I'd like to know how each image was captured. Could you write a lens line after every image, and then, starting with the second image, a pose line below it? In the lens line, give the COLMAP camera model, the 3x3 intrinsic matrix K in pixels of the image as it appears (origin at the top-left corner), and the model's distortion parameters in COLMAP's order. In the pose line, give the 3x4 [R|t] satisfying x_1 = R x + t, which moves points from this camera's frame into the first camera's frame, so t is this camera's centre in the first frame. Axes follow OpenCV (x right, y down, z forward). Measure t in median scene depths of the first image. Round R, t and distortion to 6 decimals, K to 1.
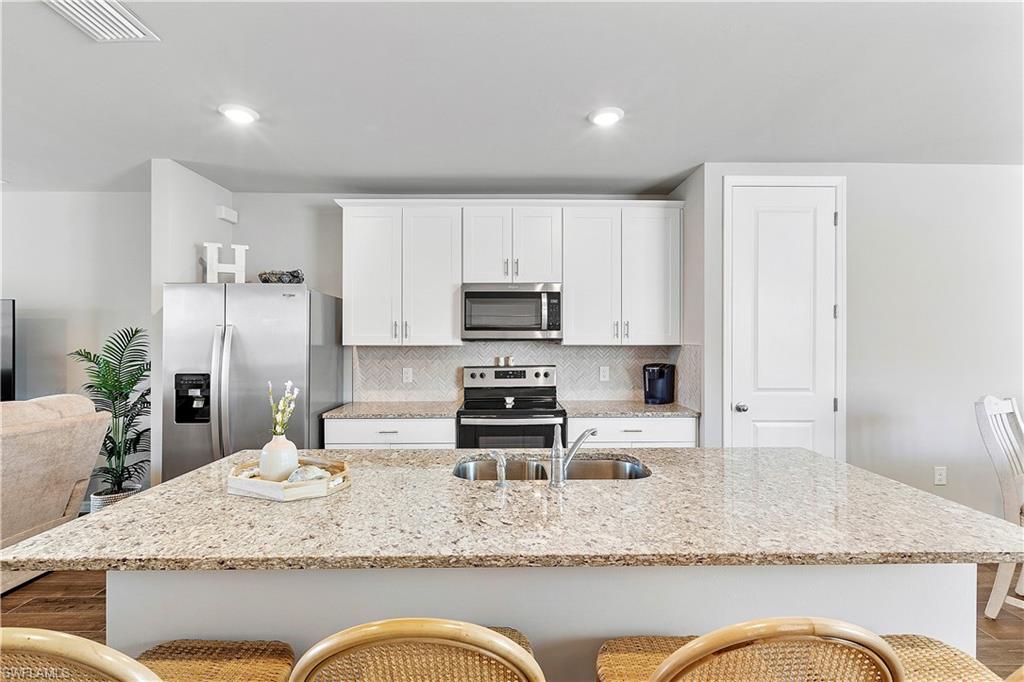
lens RADIAL K [[465.3, 0, 506.5], [0, 465.3, 342.7], [0, 0, 1]] dist [0.001410, -0.000102]
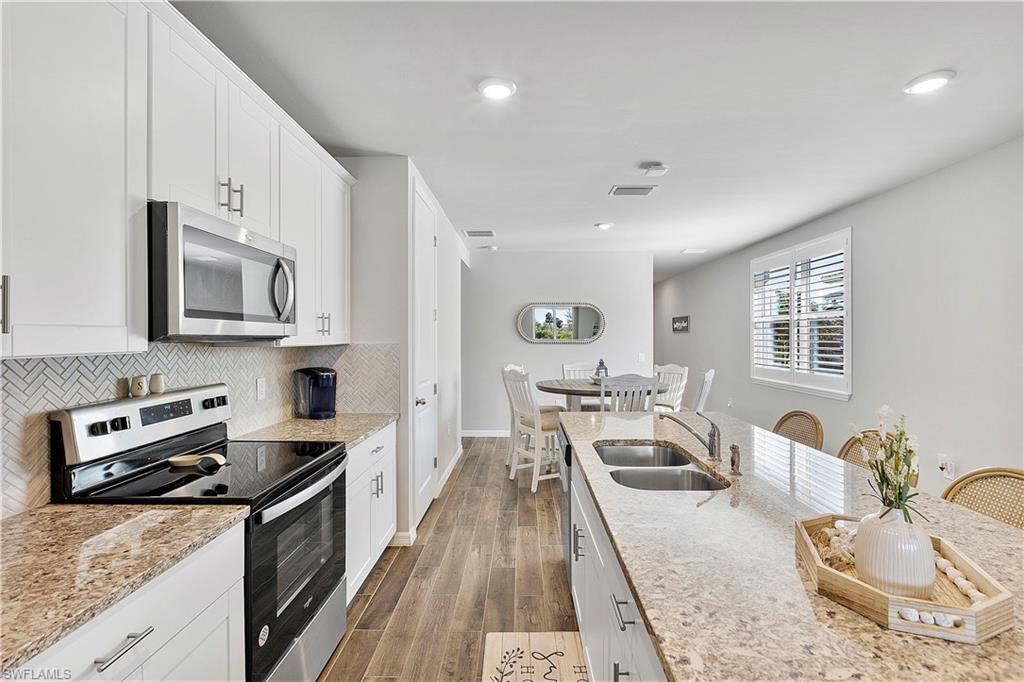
lens RADIAL K [[465.3, 0, 510.2], [0, 465.3, 341.4], [0, 0, 1]] dist [0.001410, -0.000102]
pose [[0.040479, -0.007645, 0.999151, -0.463251], [0.012046, 0.999902, 0.007163, -0.003684], [-0.999108, 0.011746, 0.040567, 0.622603]]
